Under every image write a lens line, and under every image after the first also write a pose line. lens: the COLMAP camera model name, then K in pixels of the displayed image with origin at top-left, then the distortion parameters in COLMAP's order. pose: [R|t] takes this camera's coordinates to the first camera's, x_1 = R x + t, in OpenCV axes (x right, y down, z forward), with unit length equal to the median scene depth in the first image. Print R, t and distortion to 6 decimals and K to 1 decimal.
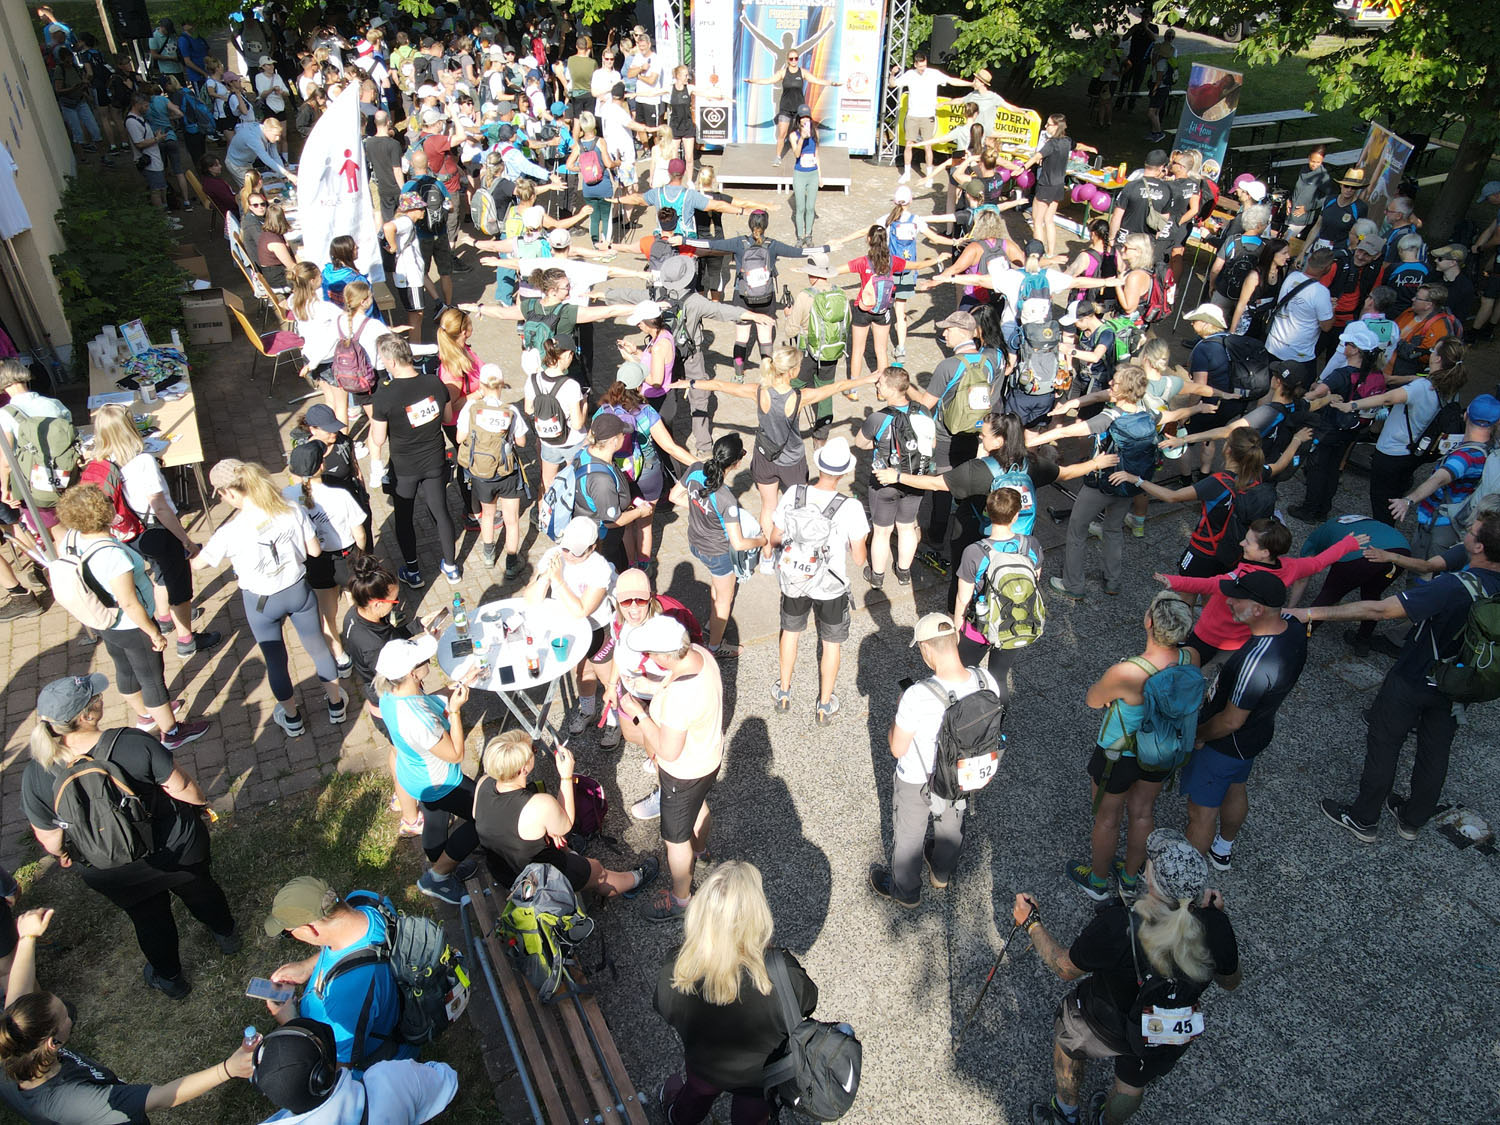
lens RADIAL K [[1087.1, 0, 748.0], [0, 1087.1, 586.0], [0, 0, 1]] dist [0.009967, 0.001916]
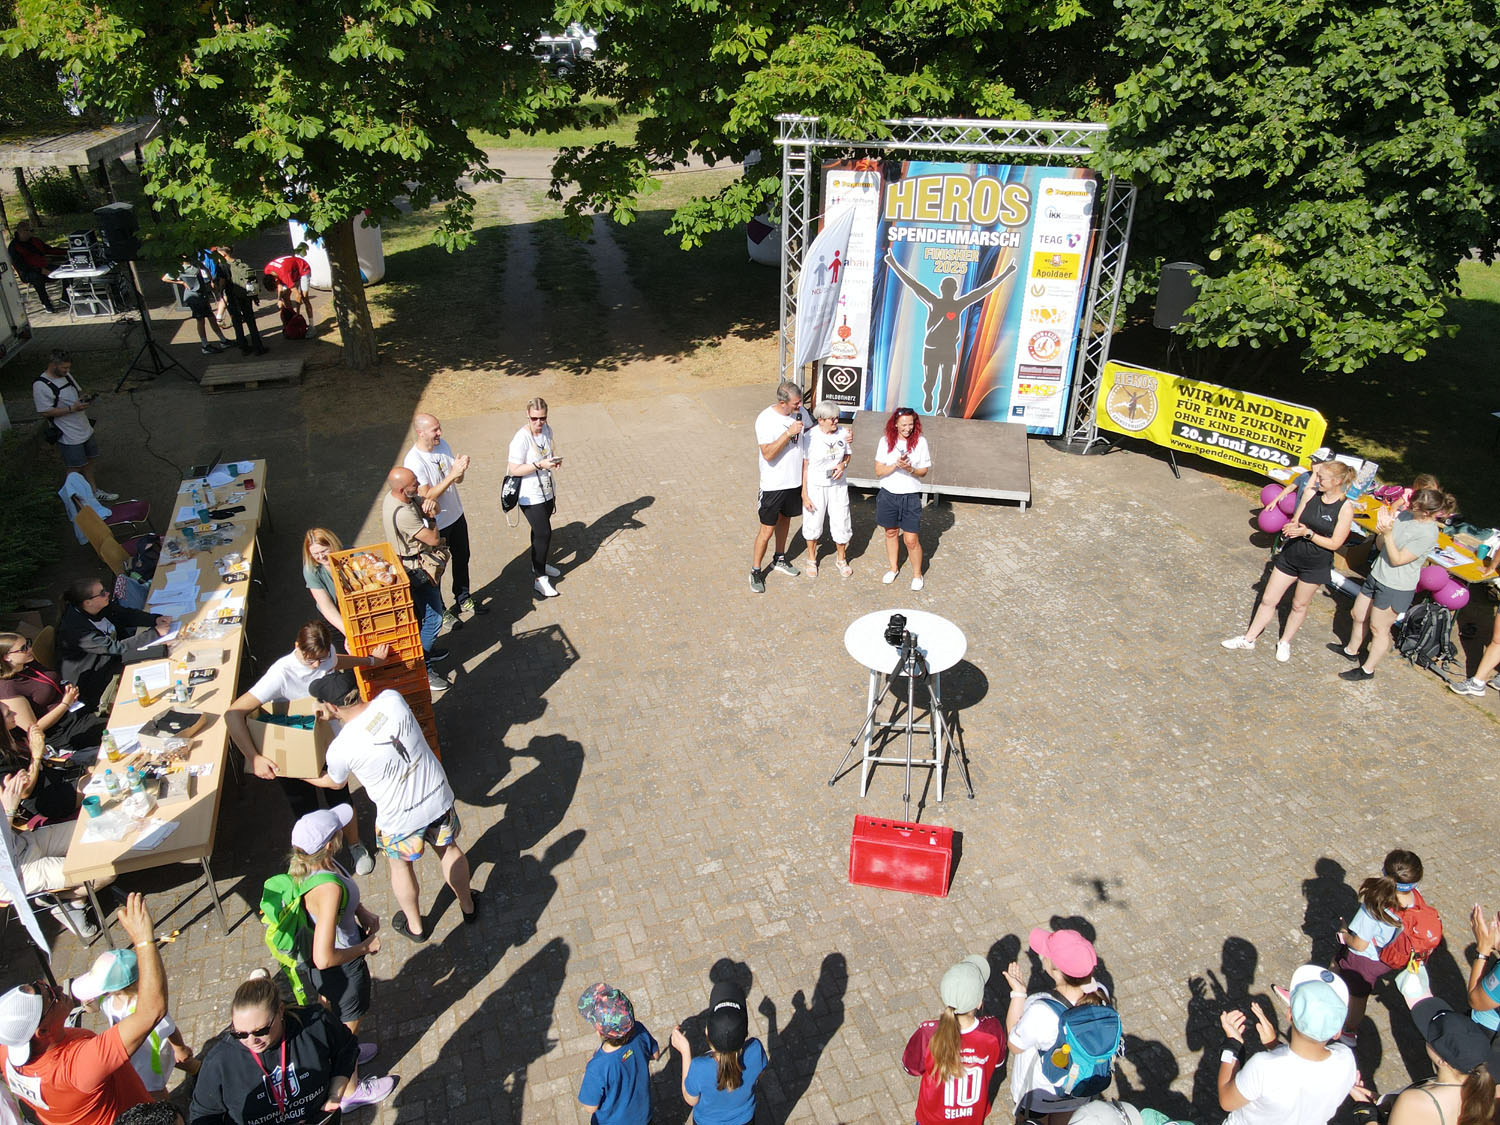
lens RADIAL K [[1095.2, 0, 751.1], [0, 1095.2, 564.0], [0, 0, 1]] dist [0.016238, 0.011573]
pose [[0.990116, 0.062994, -0.125310, 0.009704], [-0.076241, 0.991663, -0.103887, -0.242615], [0.117721, 0.112414, 0.986663, 0.297819]]
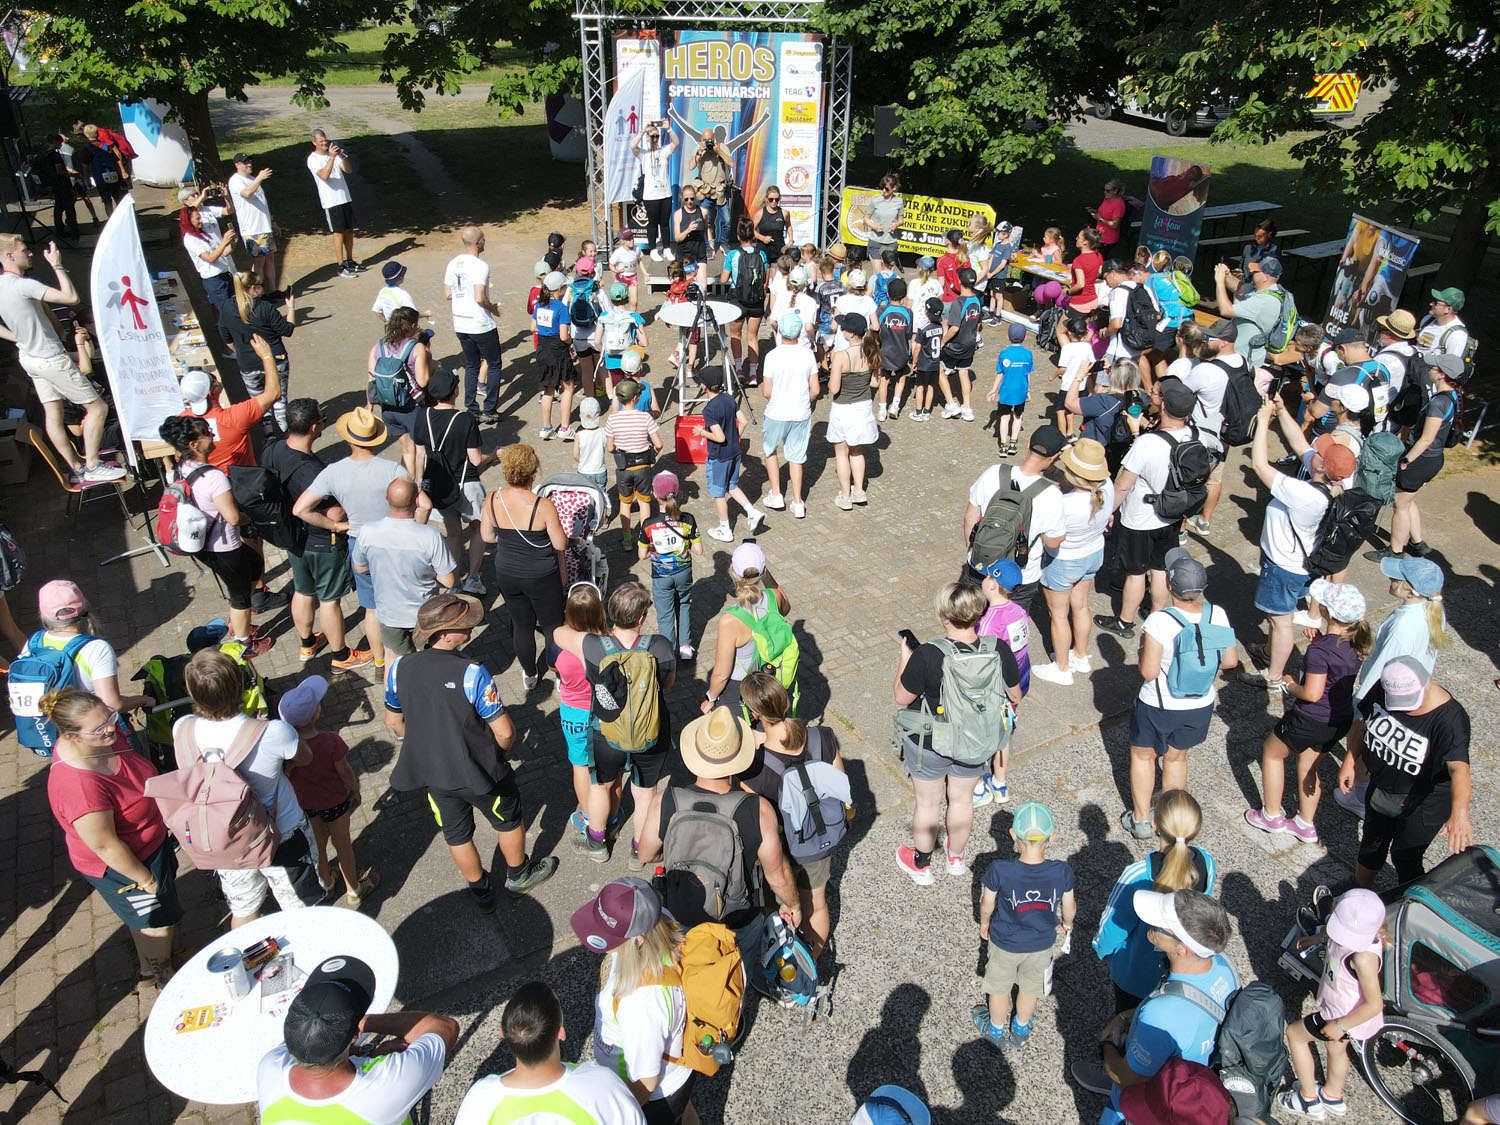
lens RADIAL K [[1103.9, 0, 751.7], [0, 1103.9, 573.6], [0, 0, 1]] dist [0.020607, -0.003759]
pose [[0.999021, -0.023123, 0.037710, 0.019926], [0.026368, 0.995777, -0.087938, -0.046665], [-0.035518, 0.088846, 0.995412, 0.098975]]
